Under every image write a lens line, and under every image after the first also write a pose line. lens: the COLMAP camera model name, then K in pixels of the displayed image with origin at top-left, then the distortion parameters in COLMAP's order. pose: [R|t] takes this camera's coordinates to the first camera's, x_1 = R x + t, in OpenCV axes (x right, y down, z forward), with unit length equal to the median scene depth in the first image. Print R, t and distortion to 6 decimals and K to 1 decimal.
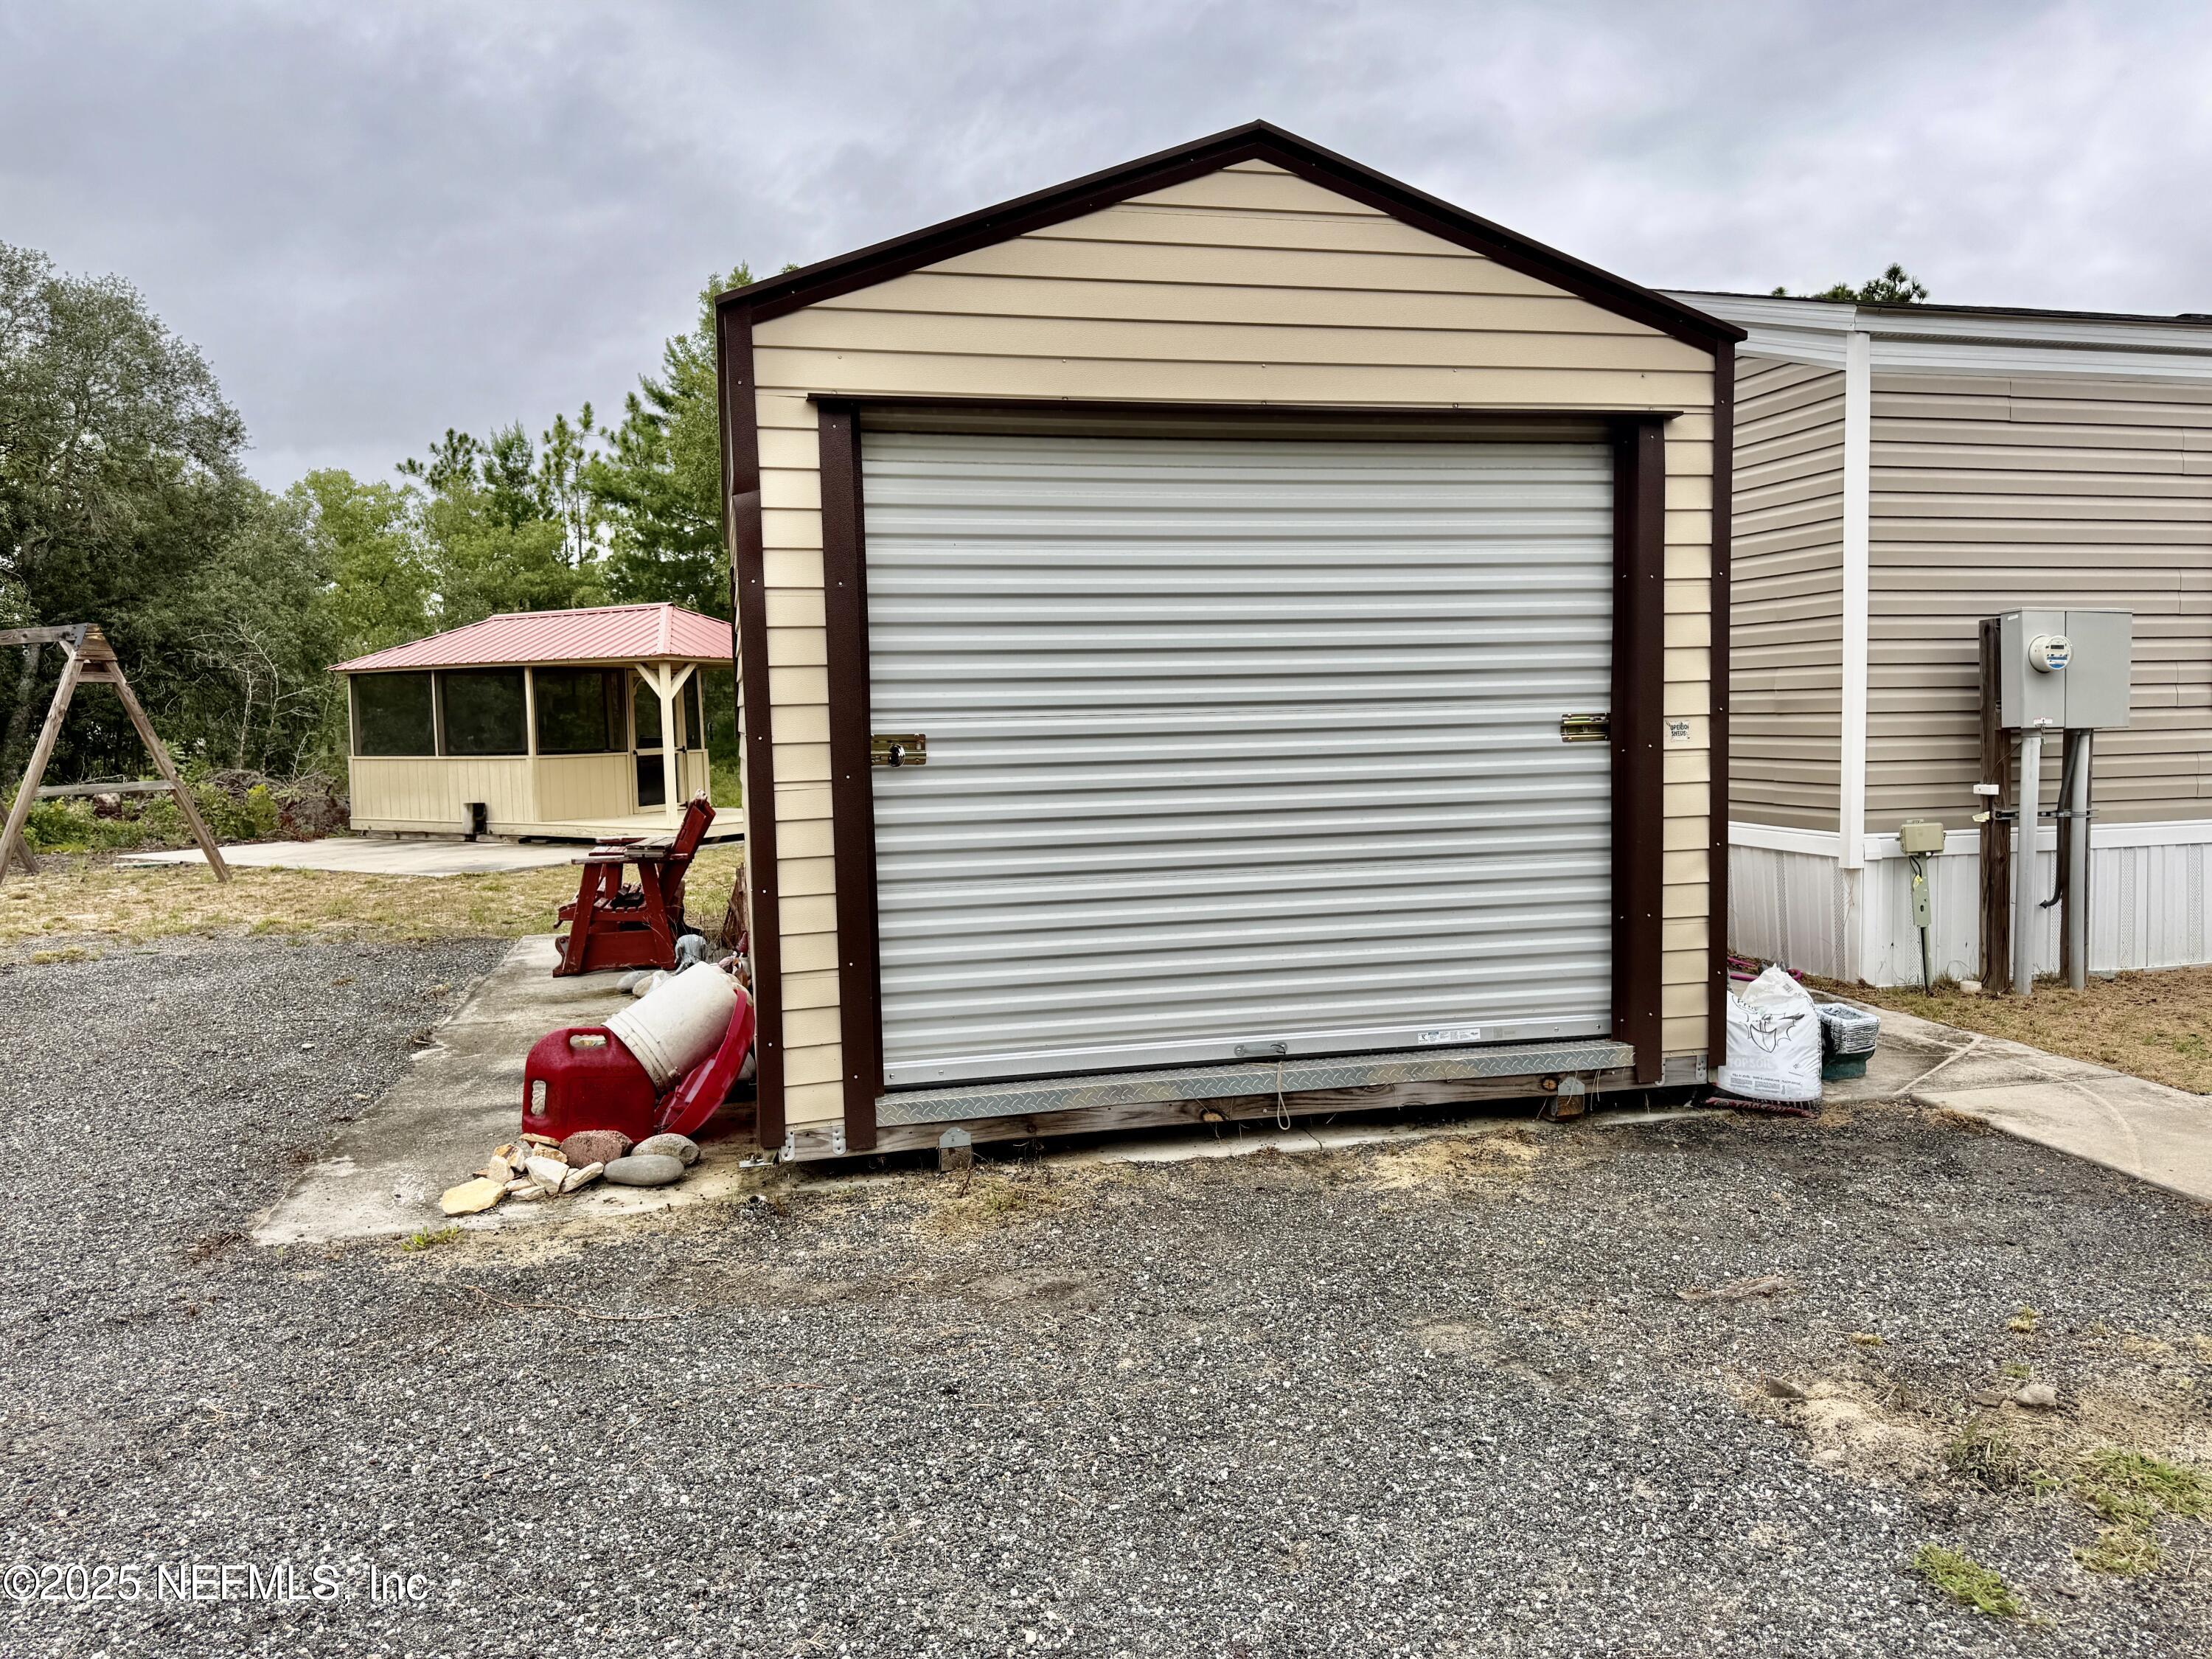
lens RADIAL K [[1533.9, 0, 1106.0], [0, 1533.9, 829.5], [0, 0, 1]] dist [0.054095, -0.082461]
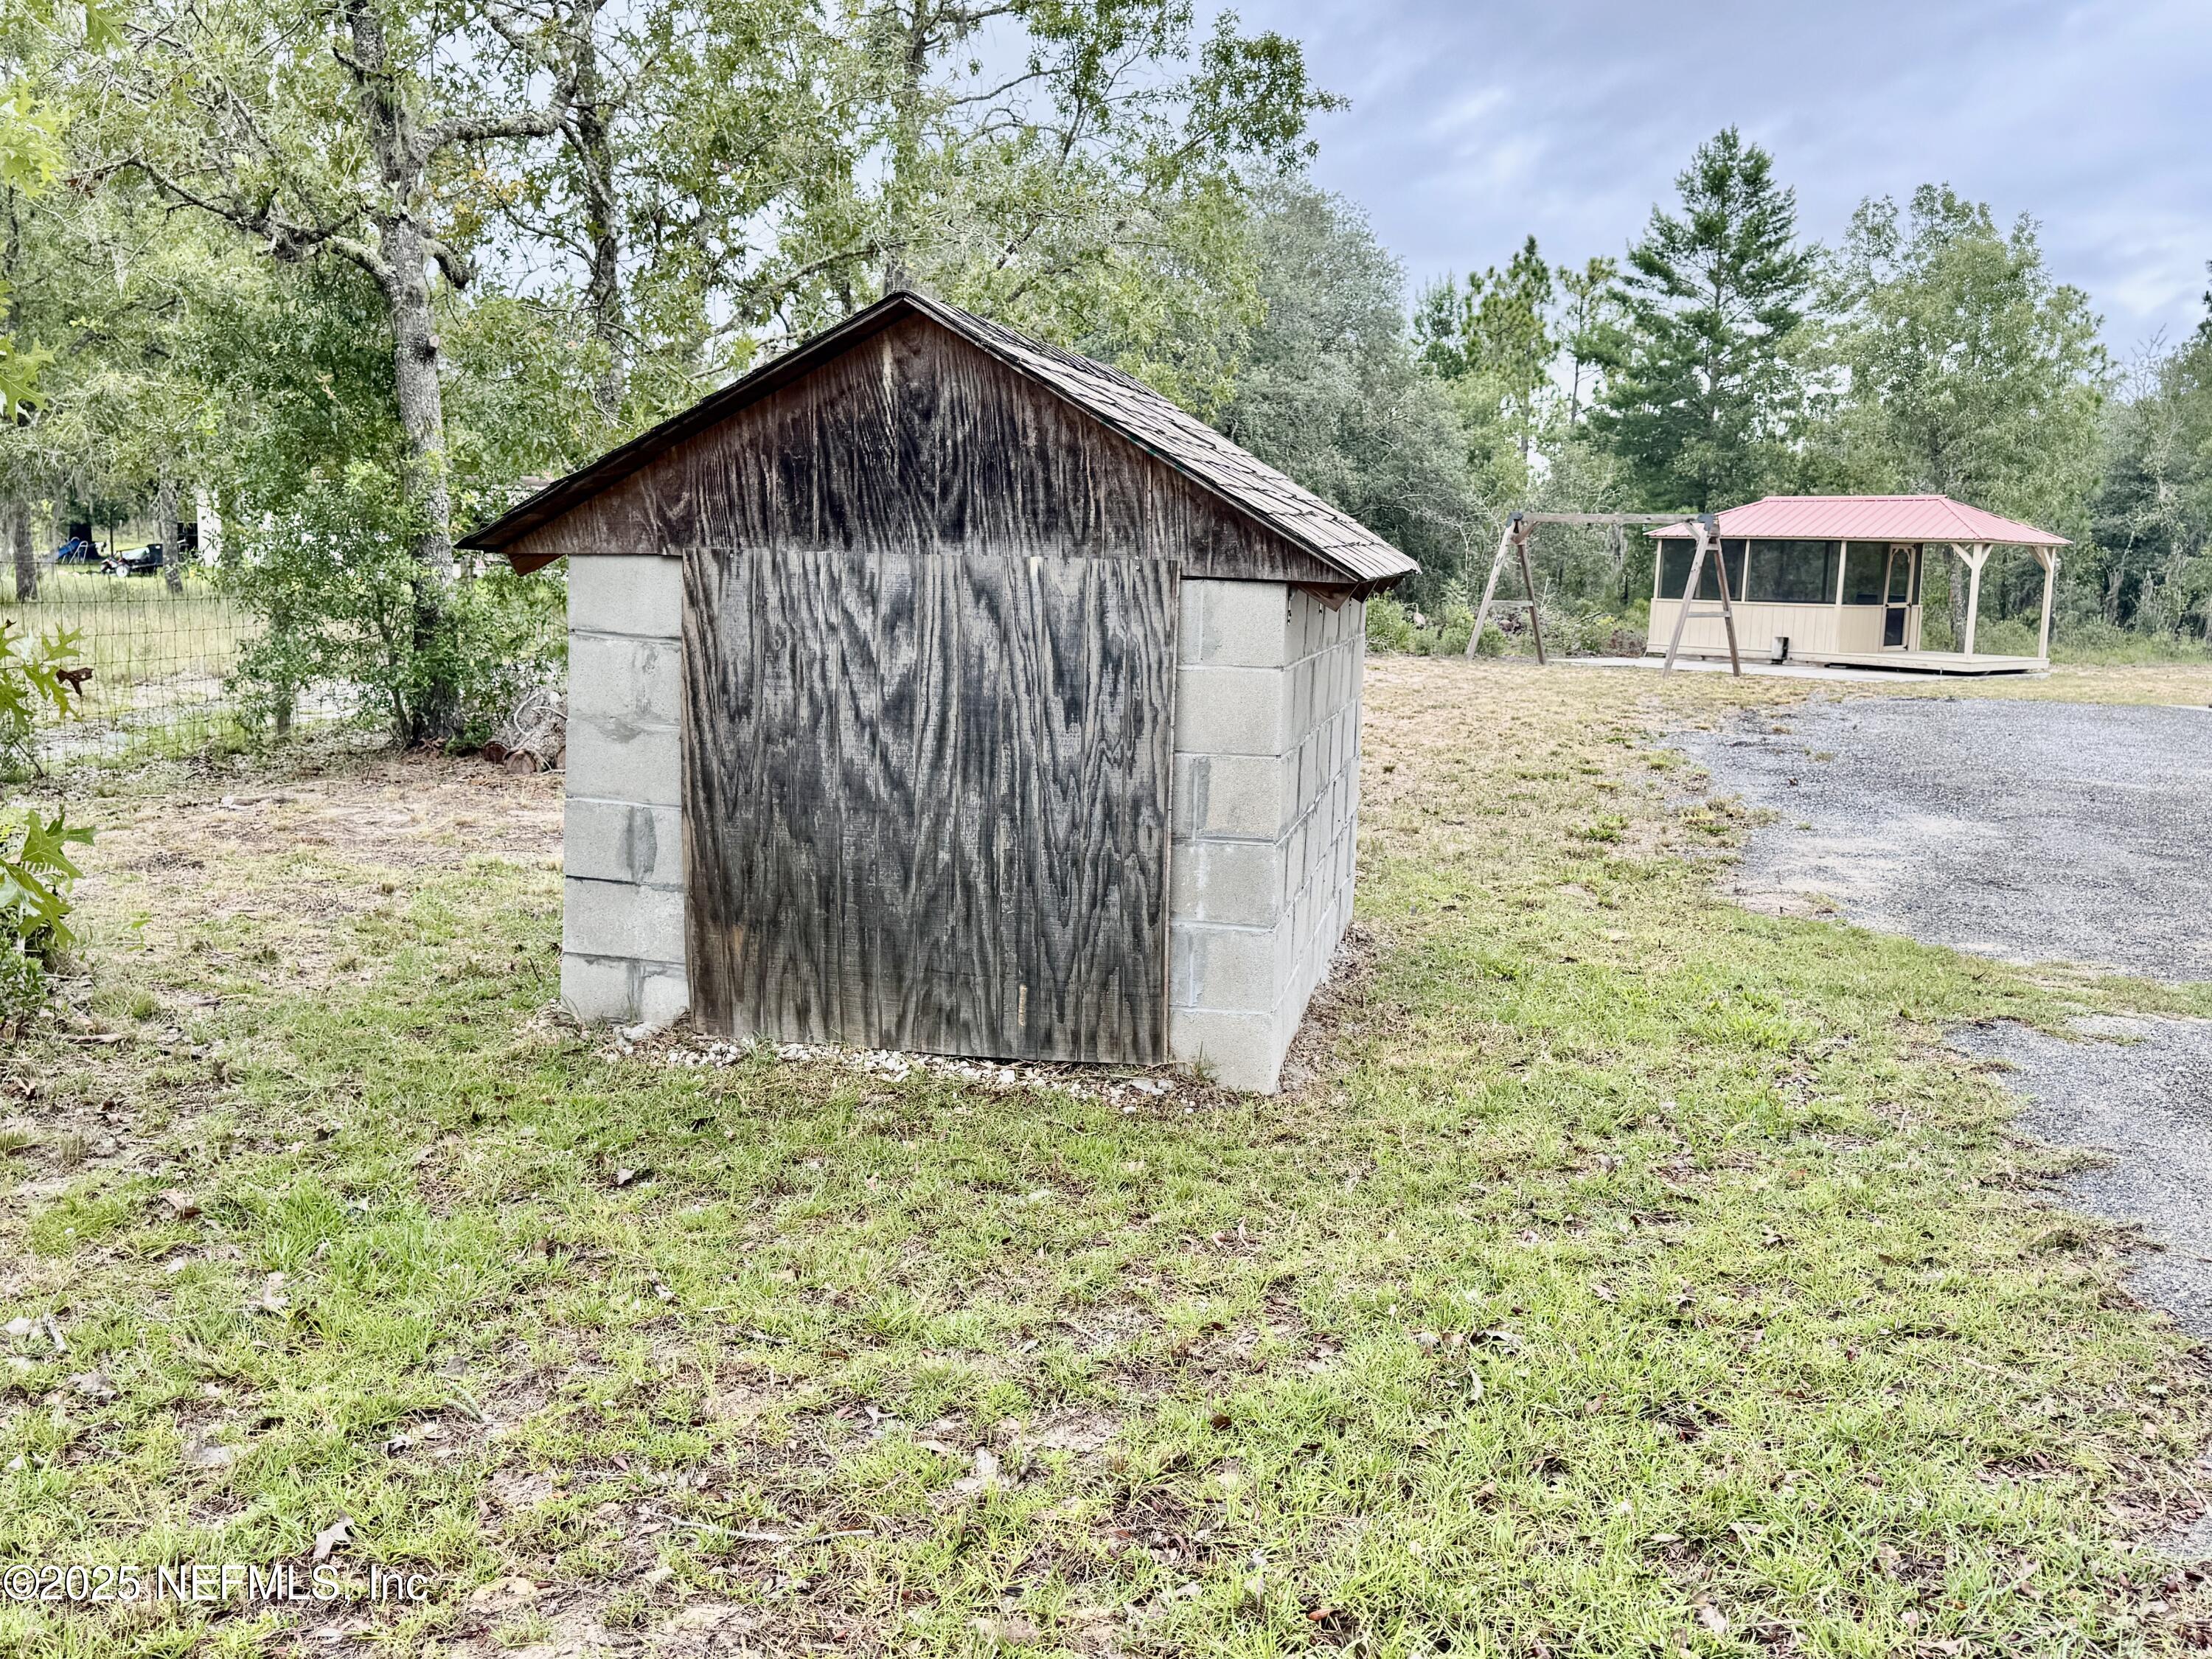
lens RADIAL K [[1956.0, 0, 1099.1], [0, 1956.0, 828.5], [0, 0, 1]] dist [-0.002837, 0.000445]
pose [[0.945919, 0.077545, -0.314999, -0.401059], [-0.056776, 0.995596, 0.074598, 0.055232], [0.319397, -0.052679, 0.946156, -0.835832]]
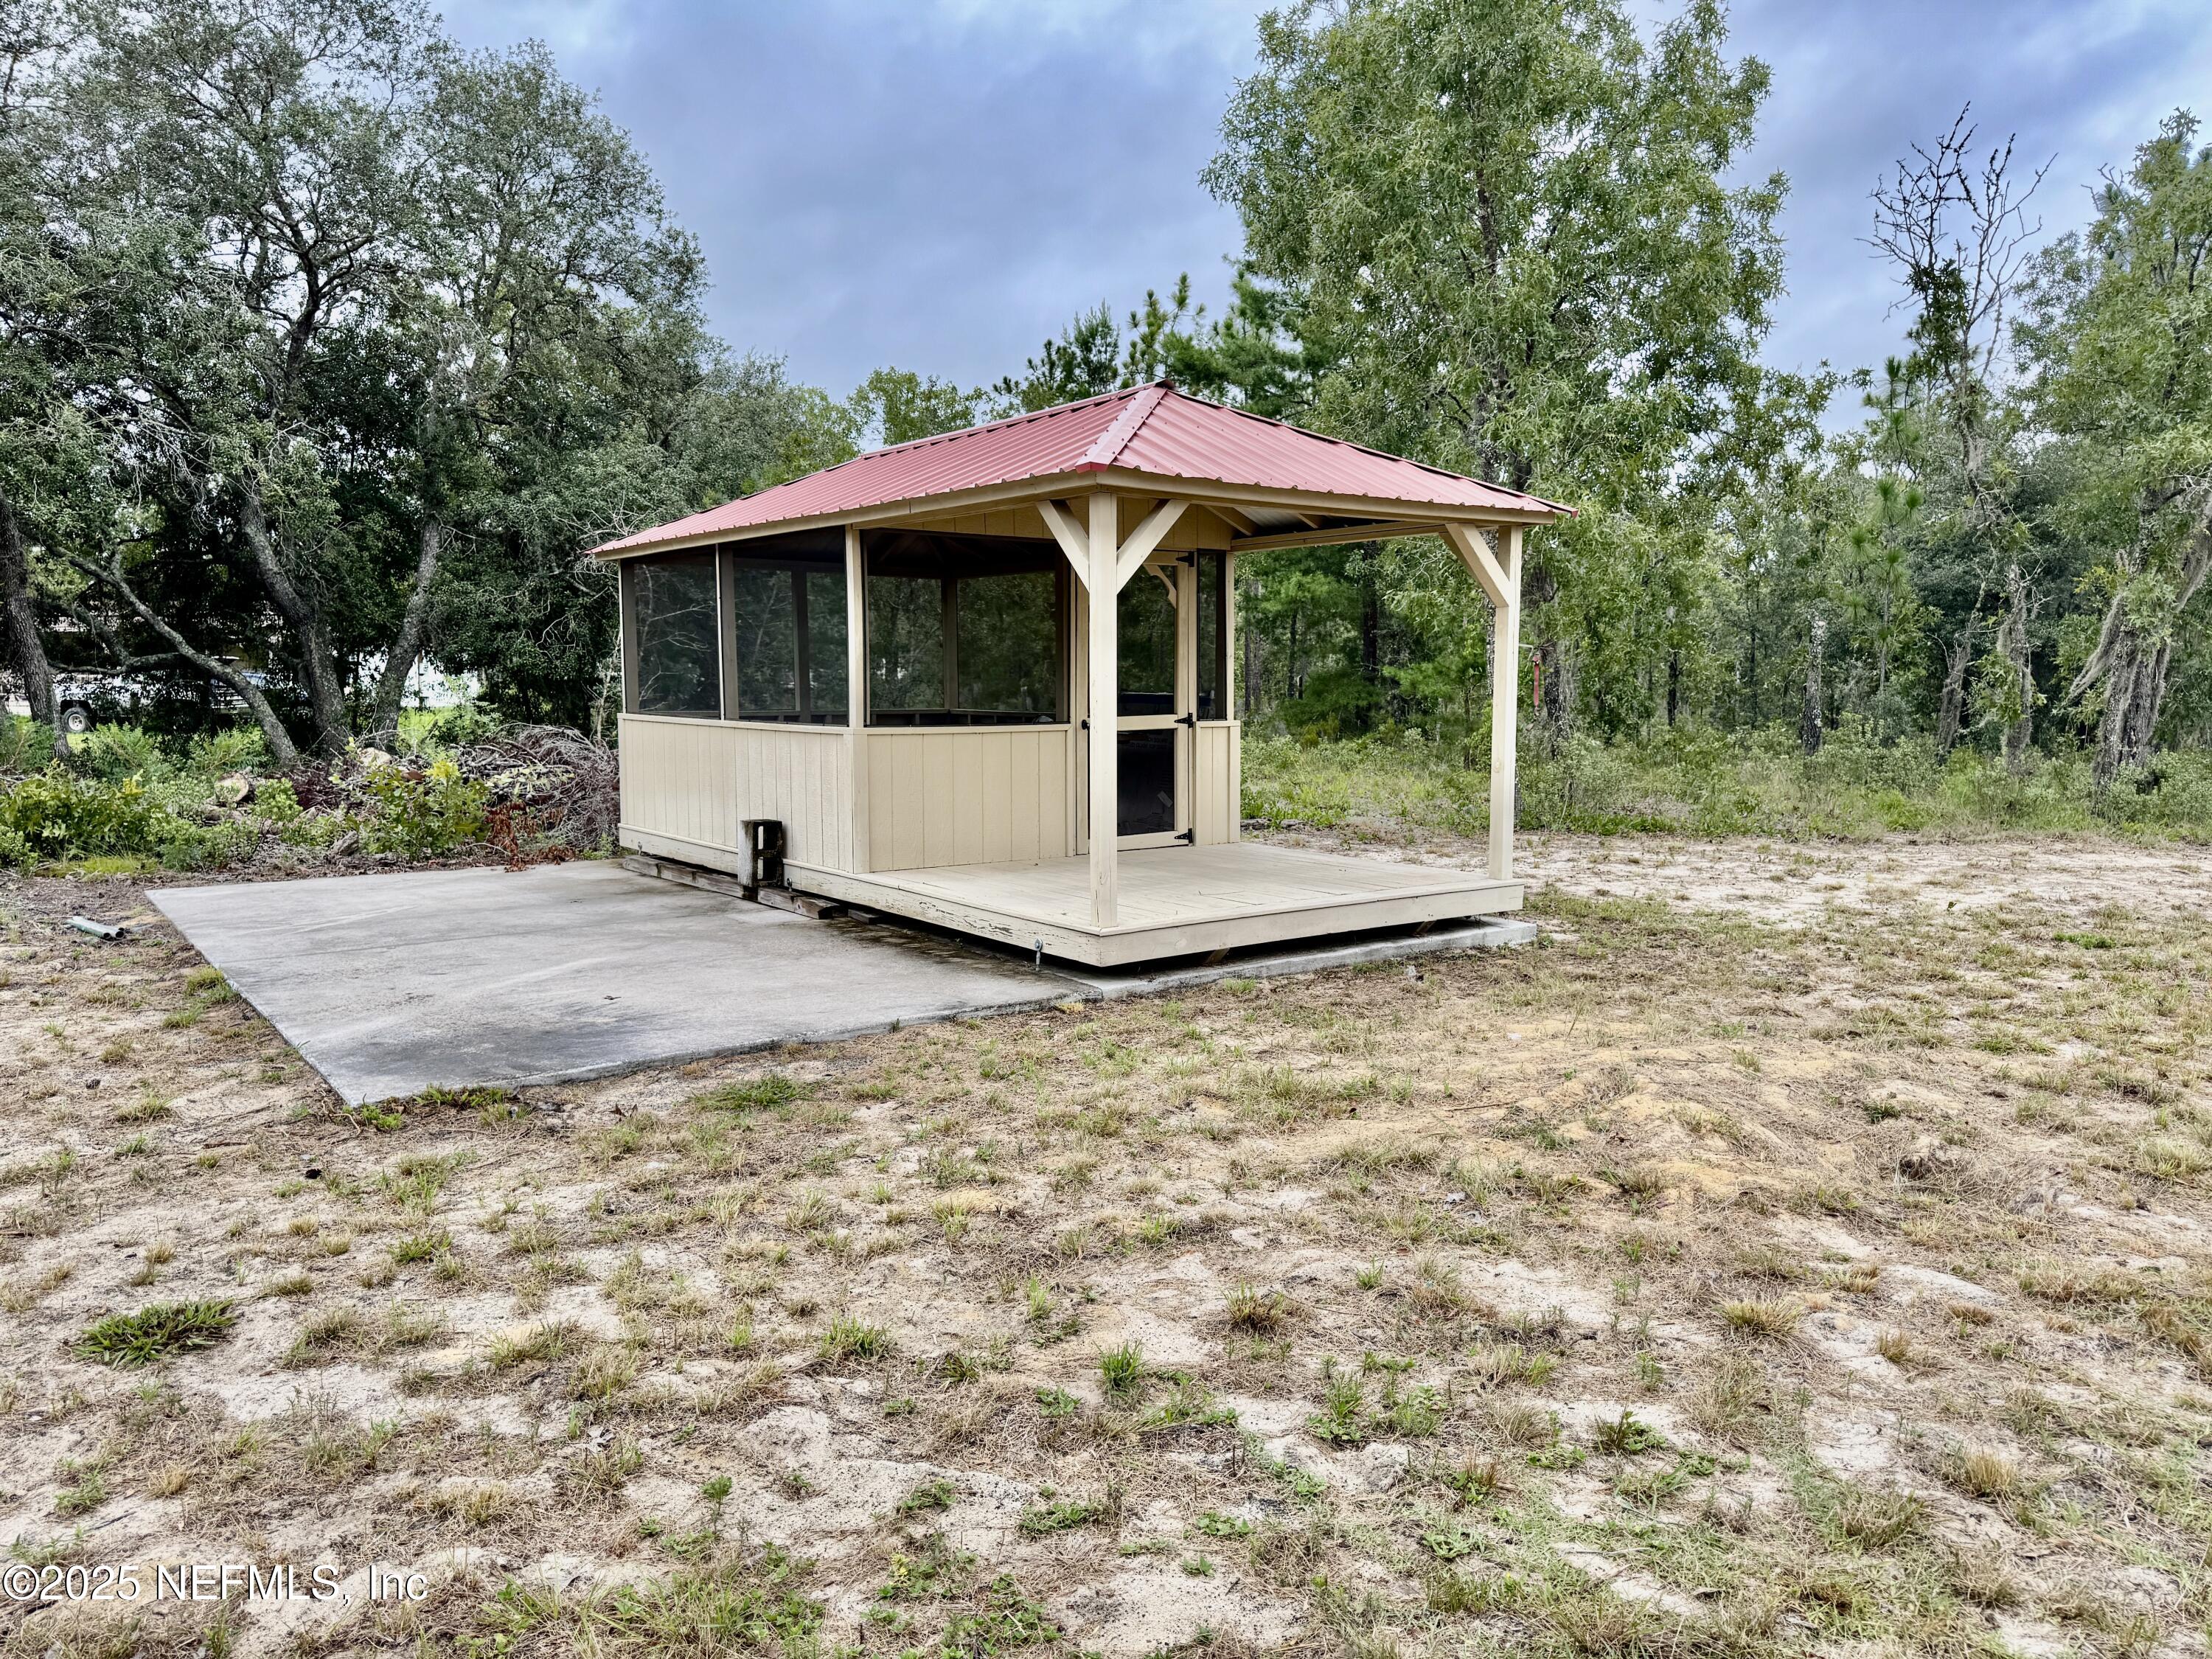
lens RADIAL K [[1533.9, 0, 1106.0], [0, 1533.9, 829.5], [0, 0, 1]] dist [0.054095, -0.082461]
pose [[0.924027, 0.060447, -0.377518, -0.122472], [-0.049146, 0.998010, 0.039507, -0.036570], [0.379155, -0.017952, 0.925159, 0.568042]]
